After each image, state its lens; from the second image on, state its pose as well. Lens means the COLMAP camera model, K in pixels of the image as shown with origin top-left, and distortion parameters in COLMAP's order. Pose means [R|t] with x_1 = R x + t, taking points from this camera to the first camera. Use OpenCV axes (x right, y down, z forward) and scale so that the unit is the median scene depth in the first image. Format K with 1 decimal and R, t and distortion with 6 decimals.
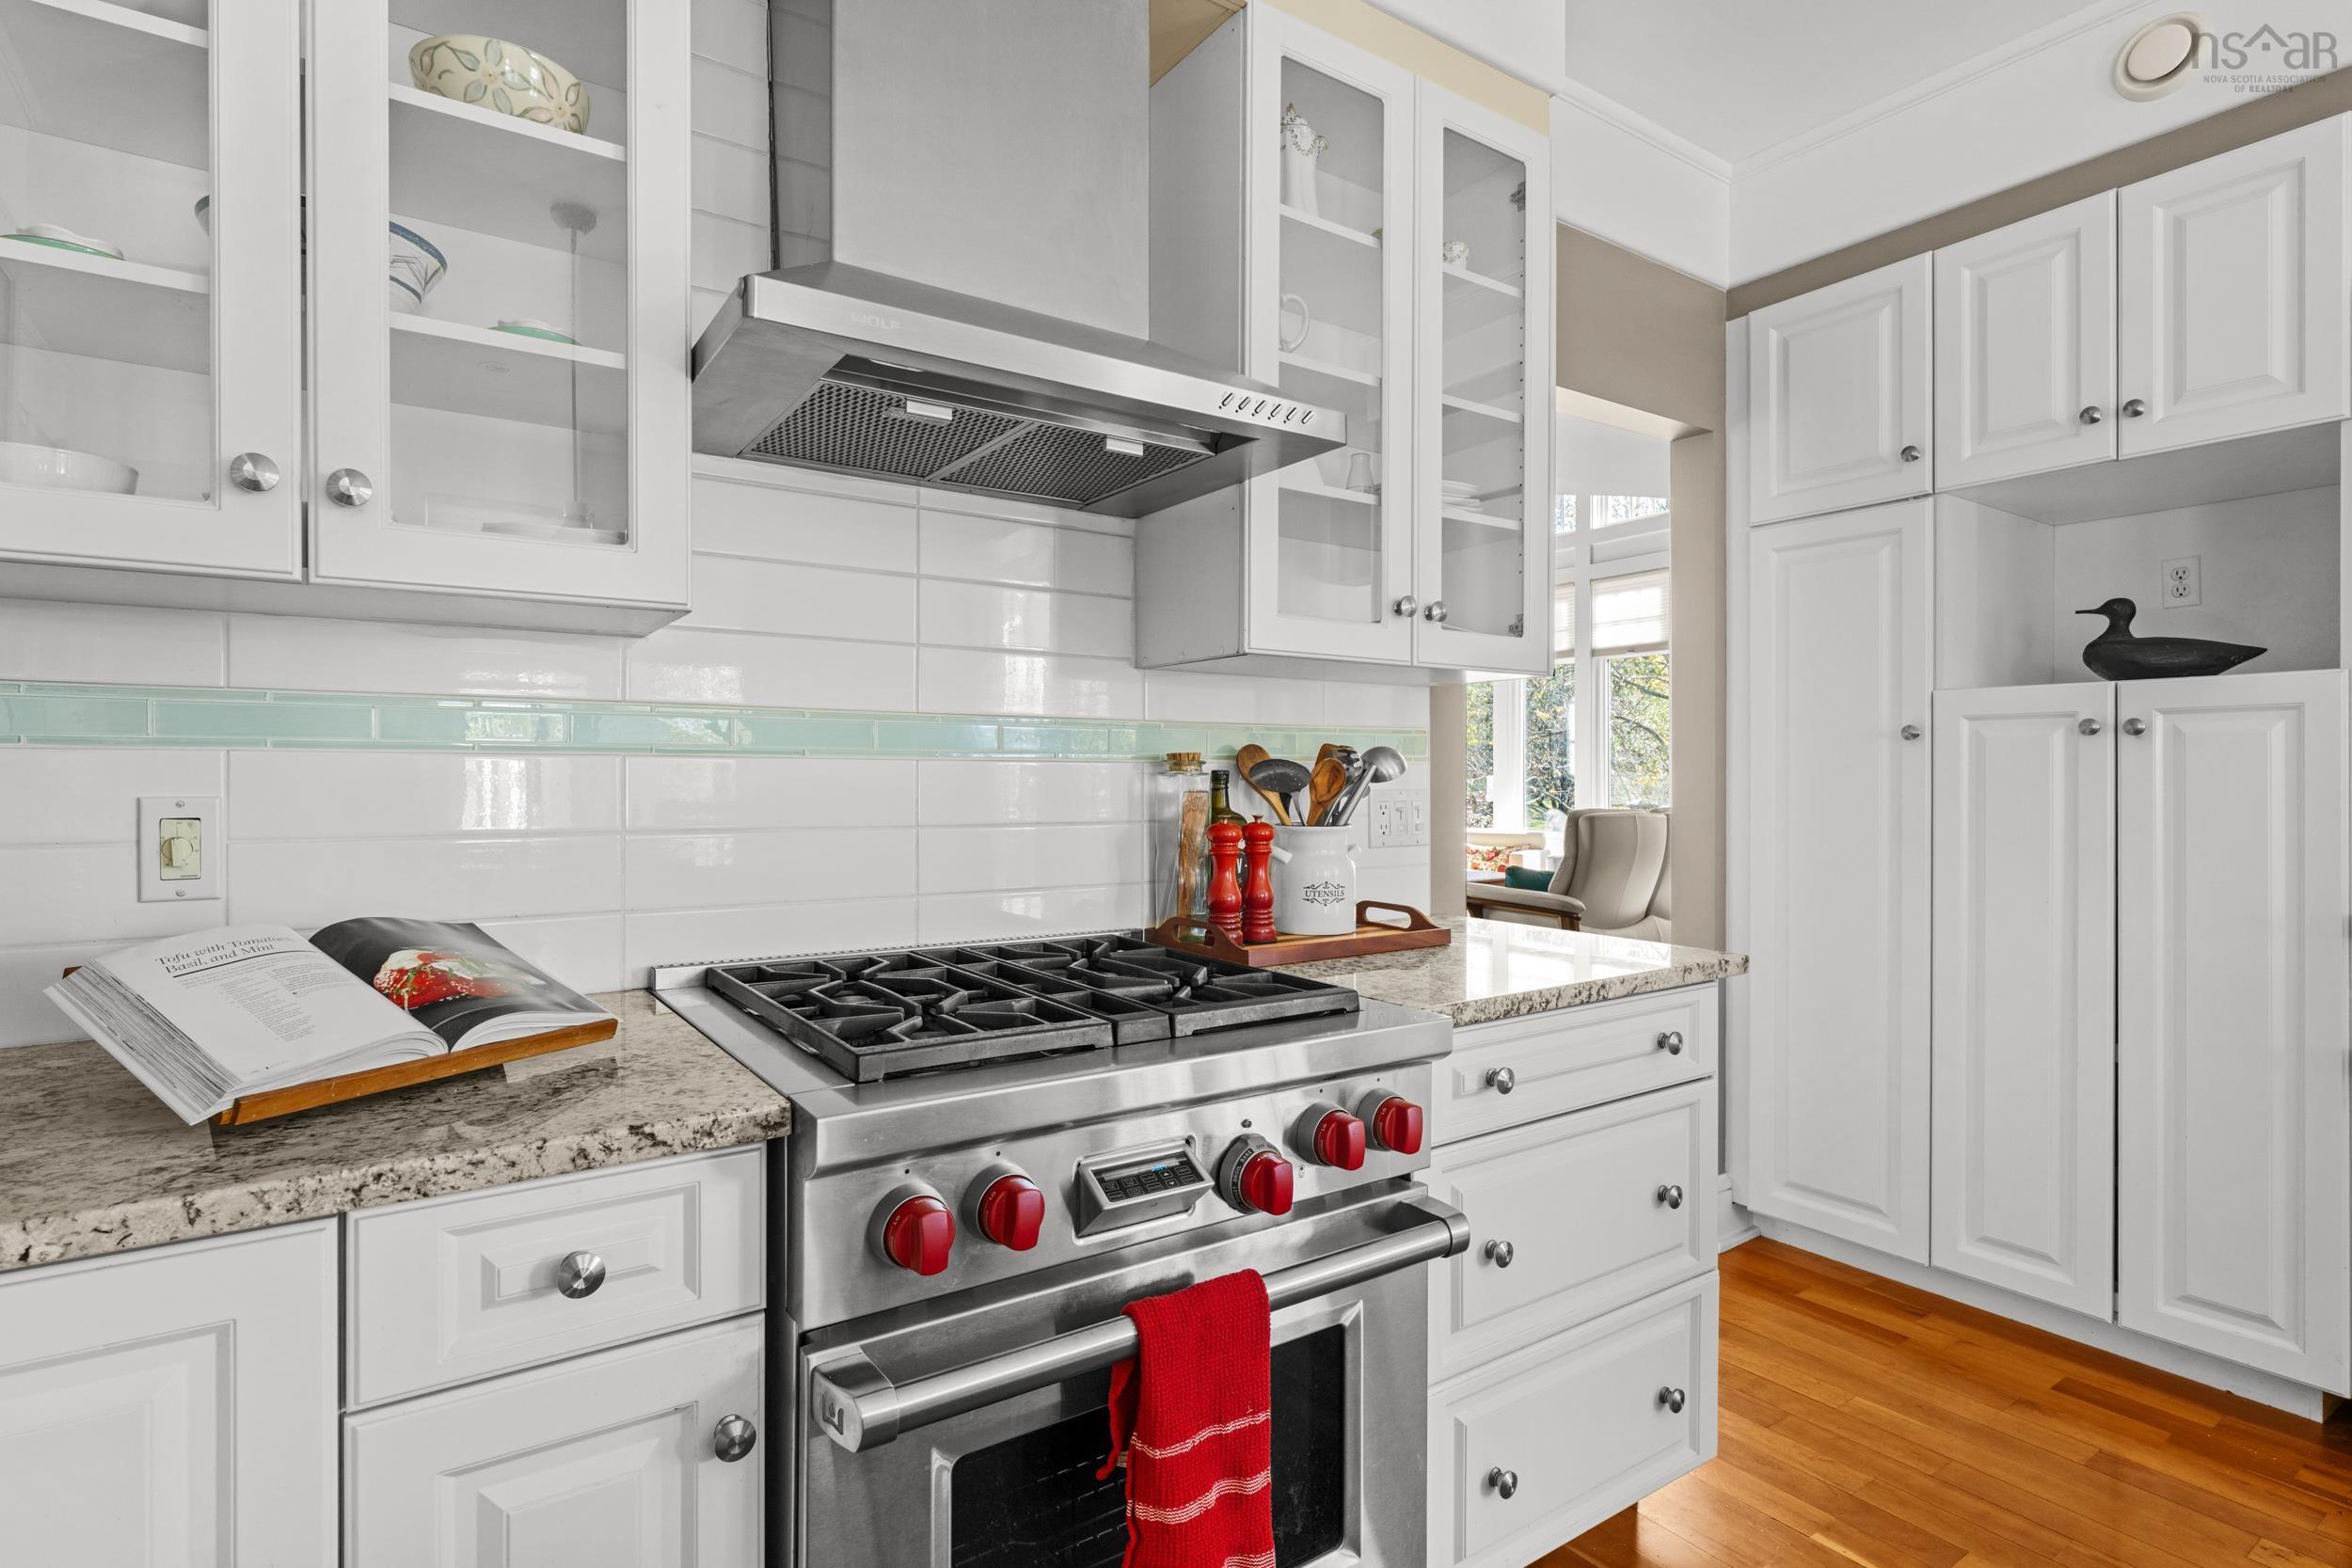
lens RADIAL K [[1175.0, 0, 1181.4], [0, 1175.0, 781.2], [0, 0, 1]] dist [-0.002246, -0.000132]
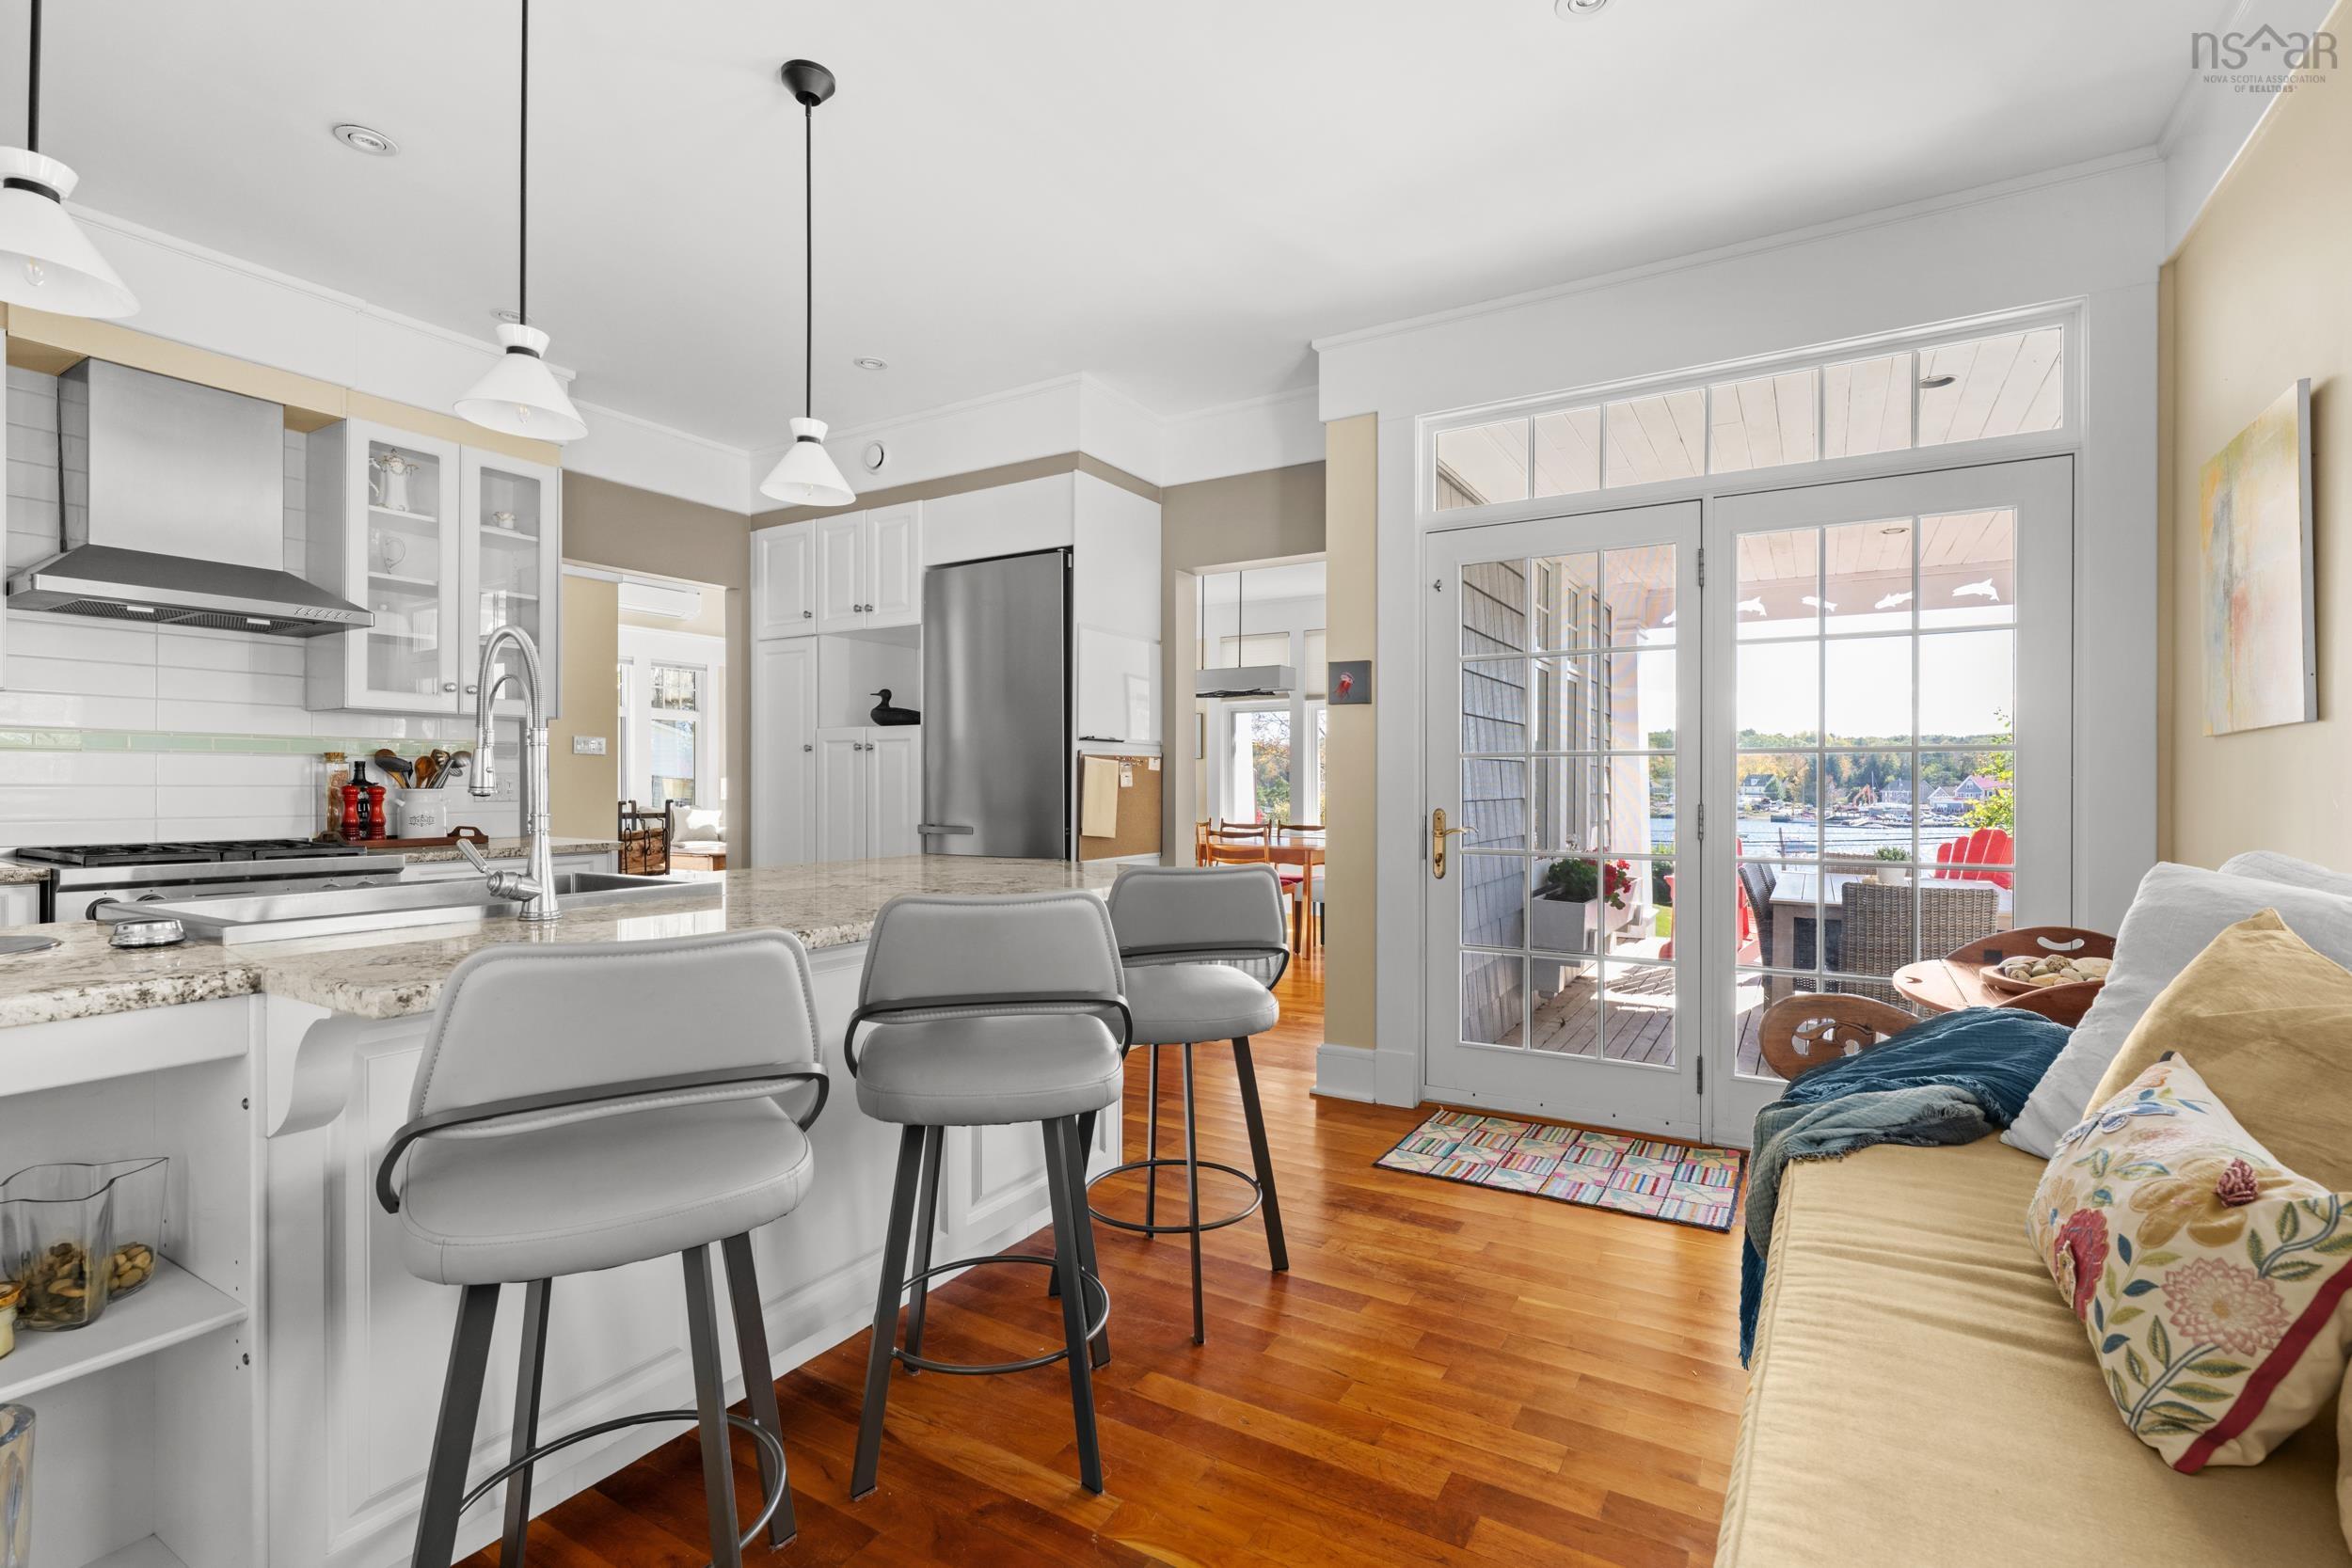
lens RADIAL K [[1051.6, 0, 1174.5], [0, 1051.6, 791.5], [0, 0, 1]] dist [-0.004641, -0.000665]
pose [[0.908571, -0.001326, 0.417729, 0.557521], [-0.001686, 0.999975, 0.006840, 0.028795], [-0.417728, -0.006919, 0.908546, -1.258255]]
